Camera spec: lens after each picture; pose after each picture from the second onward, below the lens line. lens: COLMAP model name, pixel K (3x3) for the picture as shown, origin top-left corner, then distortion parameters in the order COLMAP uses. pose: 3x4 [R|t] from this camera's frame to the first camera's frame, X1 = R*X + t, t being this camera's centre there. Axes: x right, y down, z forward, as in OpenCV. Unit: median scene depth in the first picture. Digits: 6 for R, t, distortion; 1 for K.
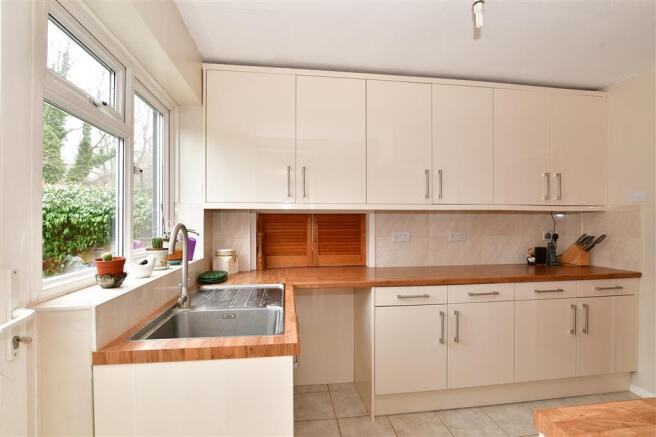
lens RADIAL K [[326.4, 0, 333.7], [0, 326.4, 221.5], [0, 0, 1]] dist [-0.022282, -0.000246]
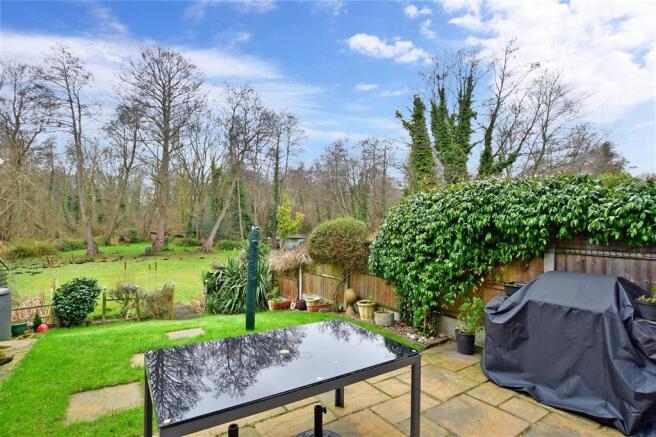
lens RADIAL K [[326.4, 0, 333.7], [0, 326.4, 221.5], [0, 0, 1]] dist [-0.022282, -0.000246]
pose [[0.467436, -0.001555, -0.884026, -0.309303], [-0.018478, 0.999763, -0.011529, 0.009000], [0.883834, 0.021724, 0.467296, 0.296290]]
